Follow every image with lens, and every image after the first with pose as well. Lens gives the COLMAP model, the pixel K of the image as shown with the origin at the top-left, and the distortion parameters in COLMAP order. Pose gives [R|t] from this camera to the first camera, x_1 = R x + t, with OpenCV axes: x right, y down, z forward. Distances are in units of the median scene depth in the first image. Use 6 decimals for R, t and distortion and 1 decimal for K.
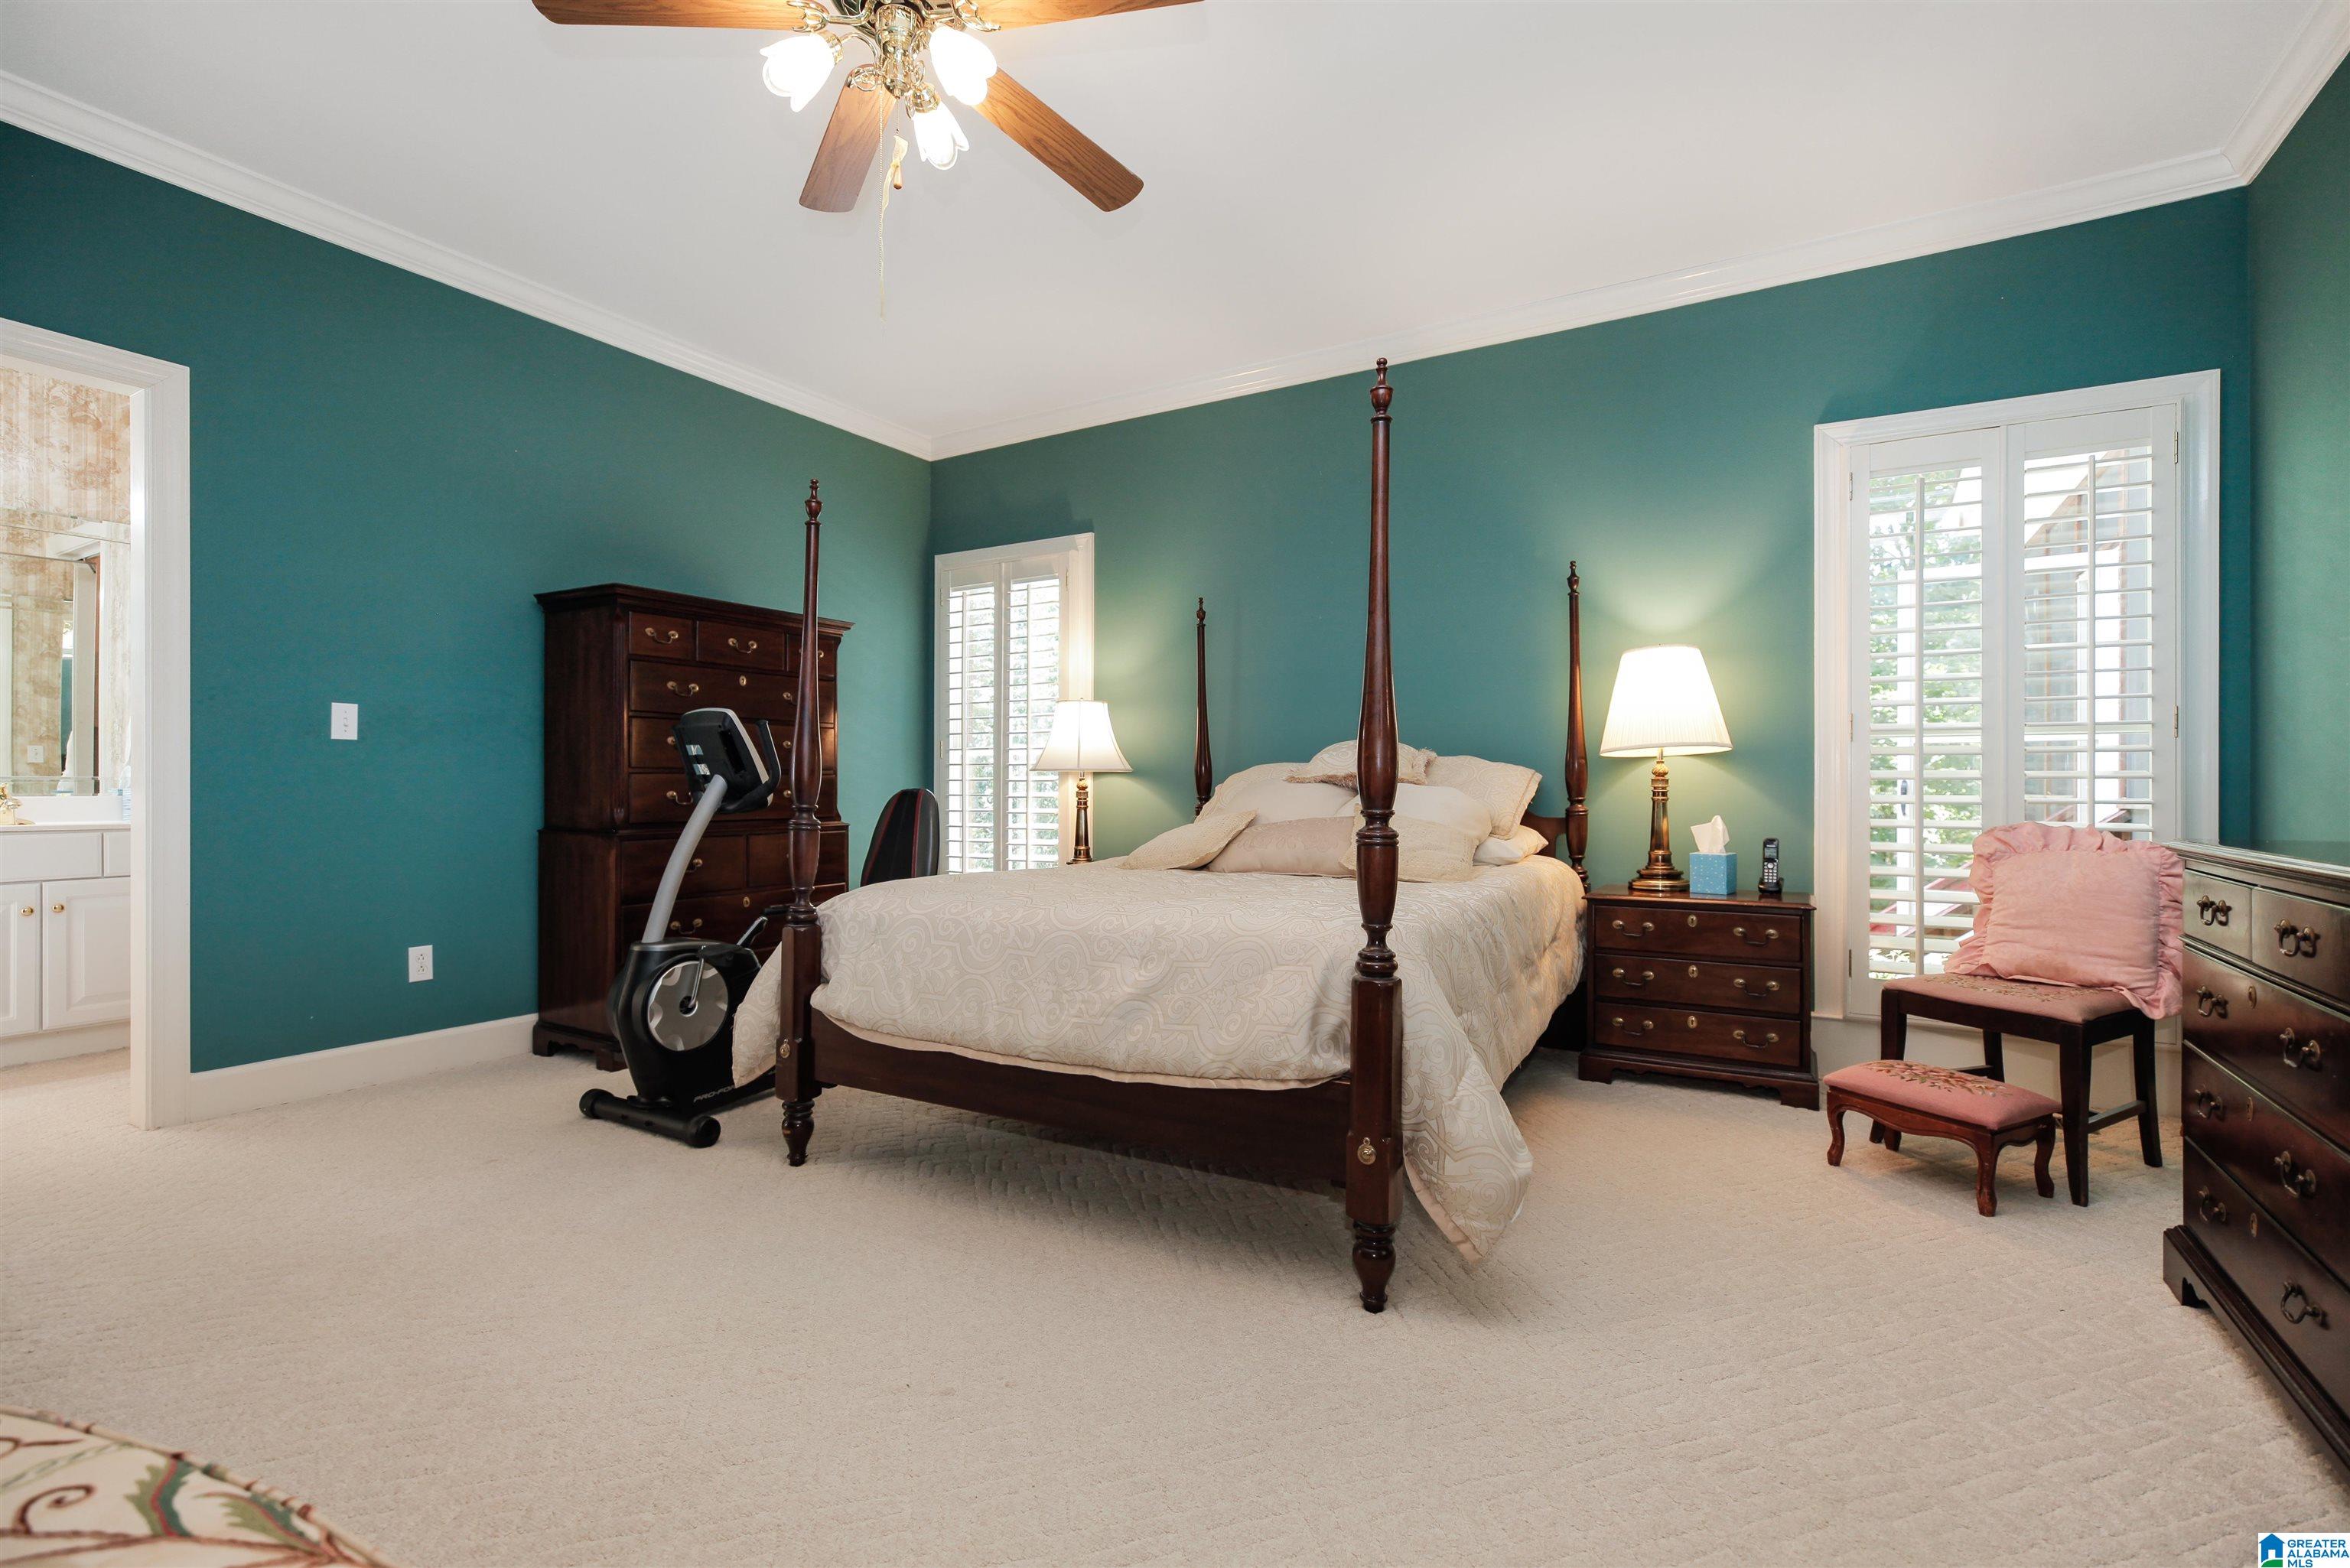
lens RADIAL K [[1078.0, 0, 1183.0], [0, 1078.0, 783.6], [0, 0, 1]] dist [-0.011043, 0.005387]
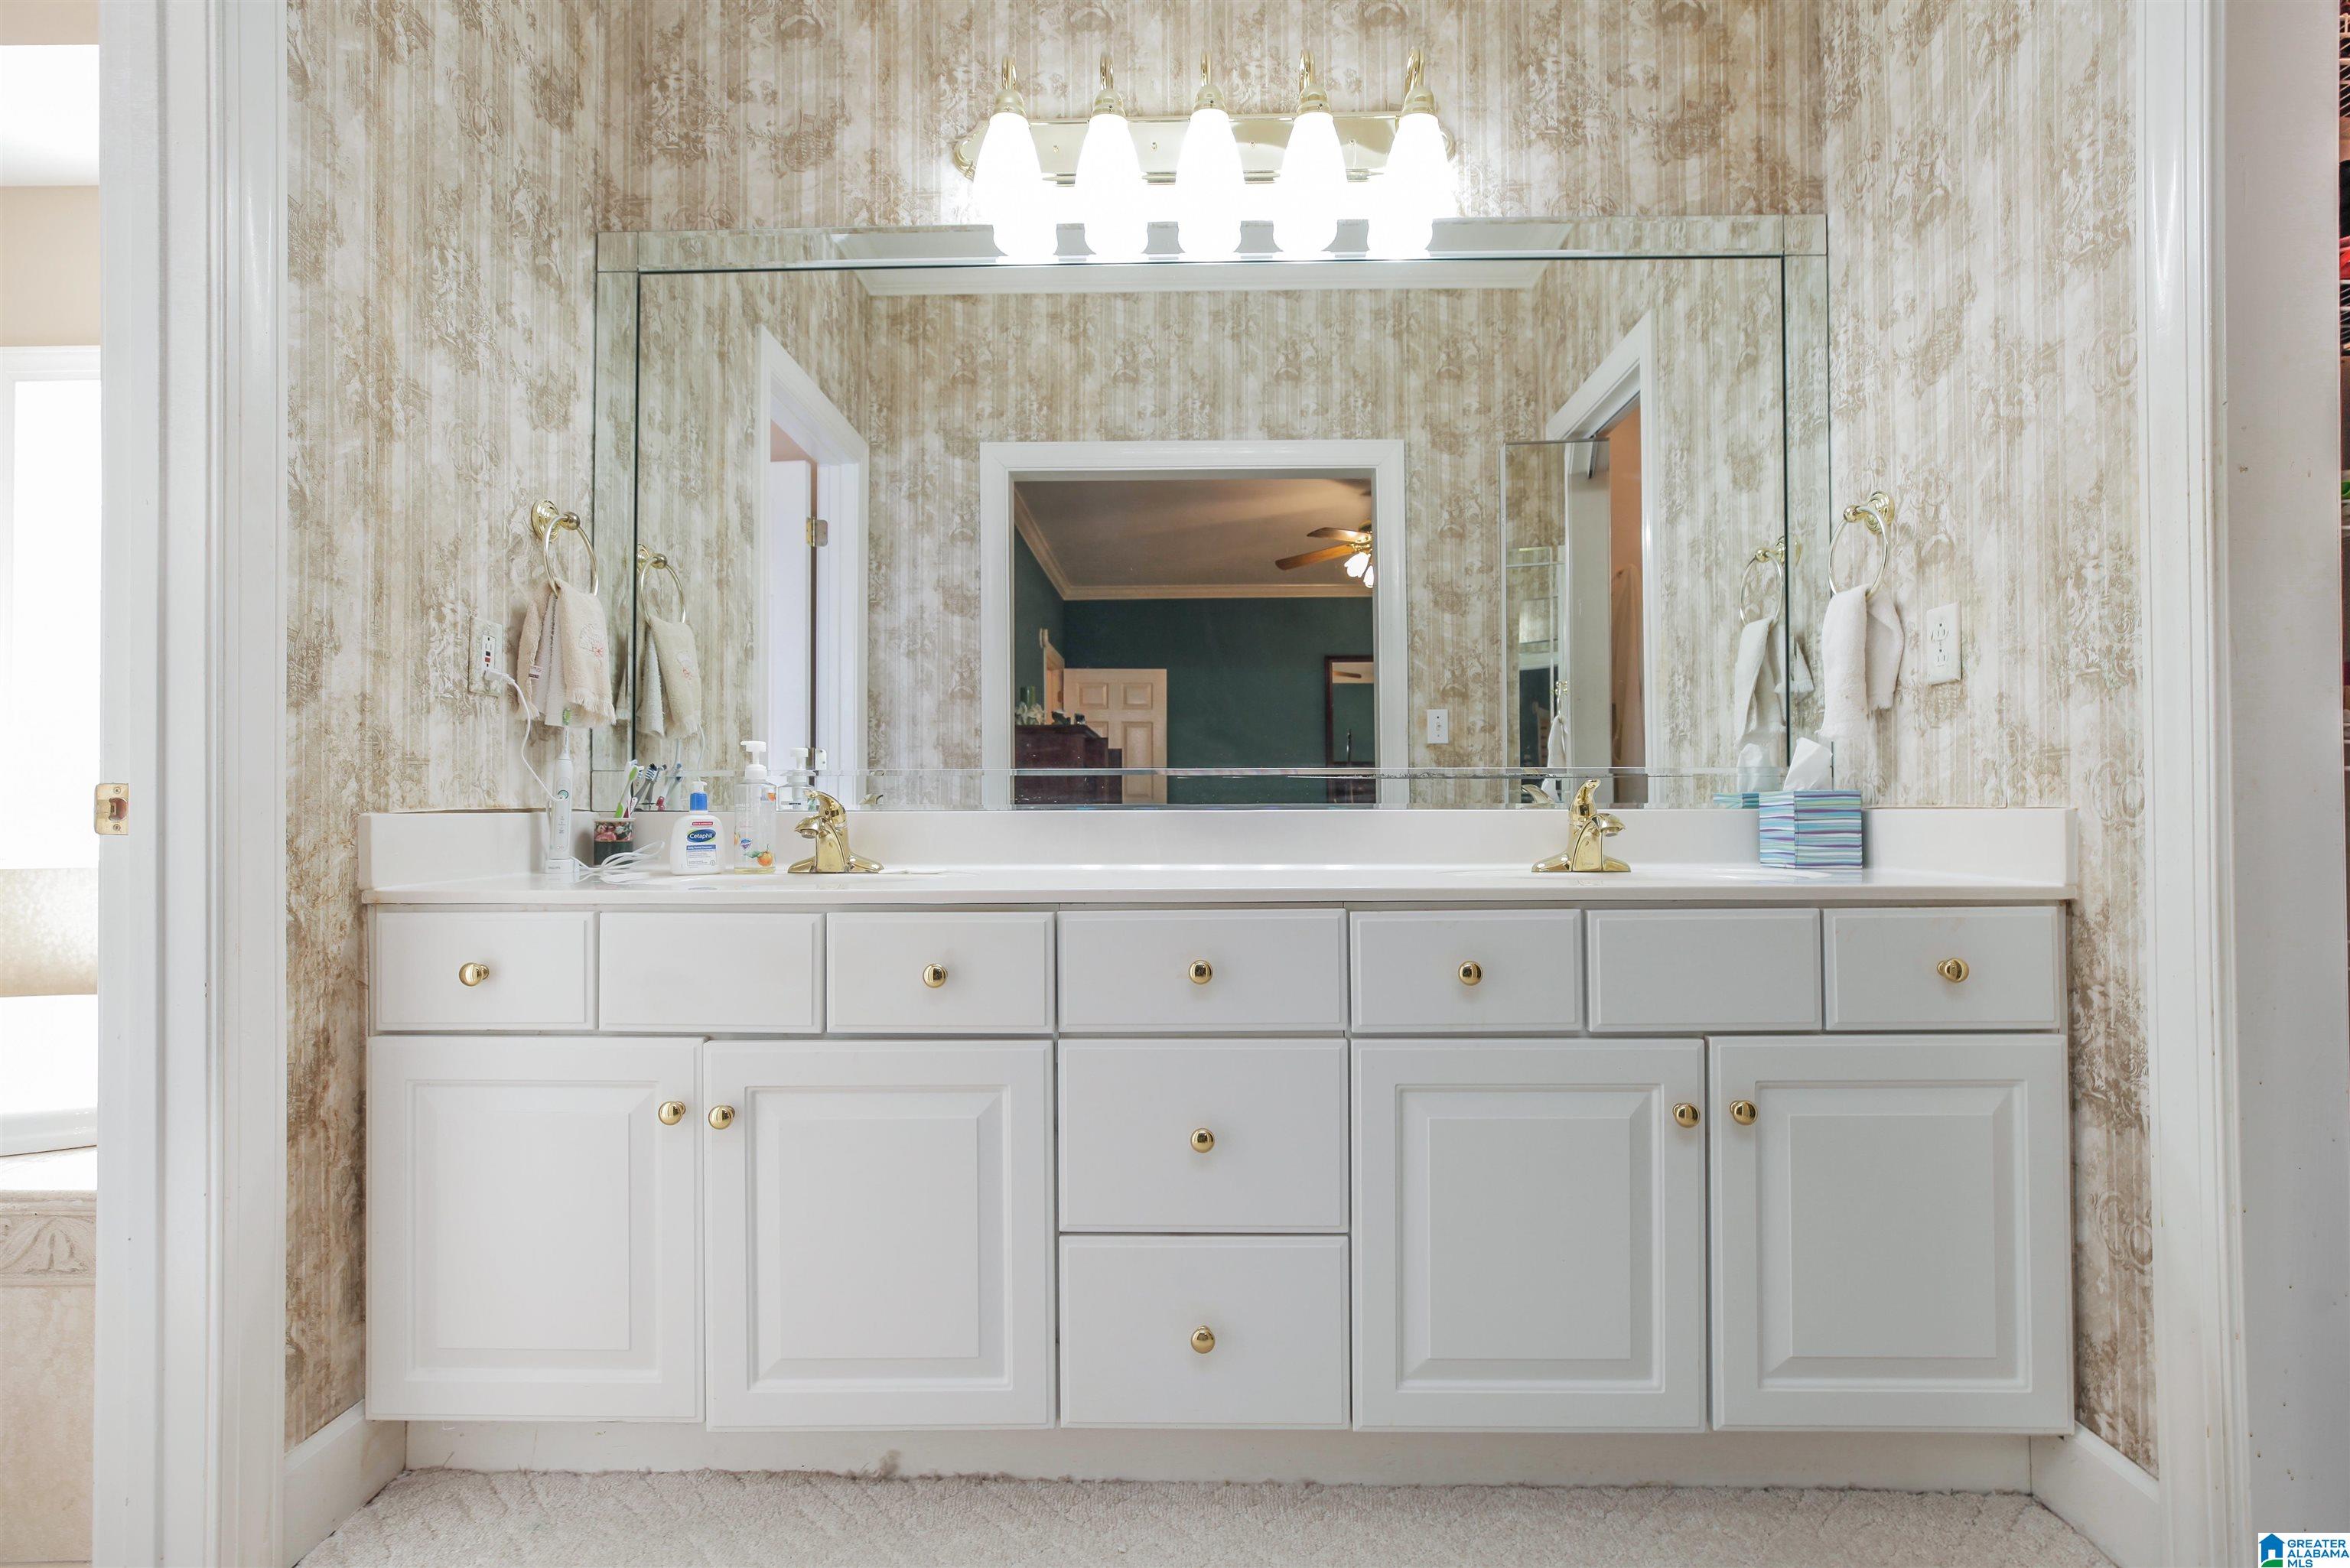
lens RADIAL K [[1078.0, 0, 1184.1], [0, 1078.0, 771.4], [0, 0, 1]] dist [-0.011043, 0.005387]
pose [[0.494277, -0.023446, -0.868988, -0.733396], [0.009380, 0.999722, -0.021638, 0.003660], [0.869254, 0.002544, 0.494359, 0.579965]]
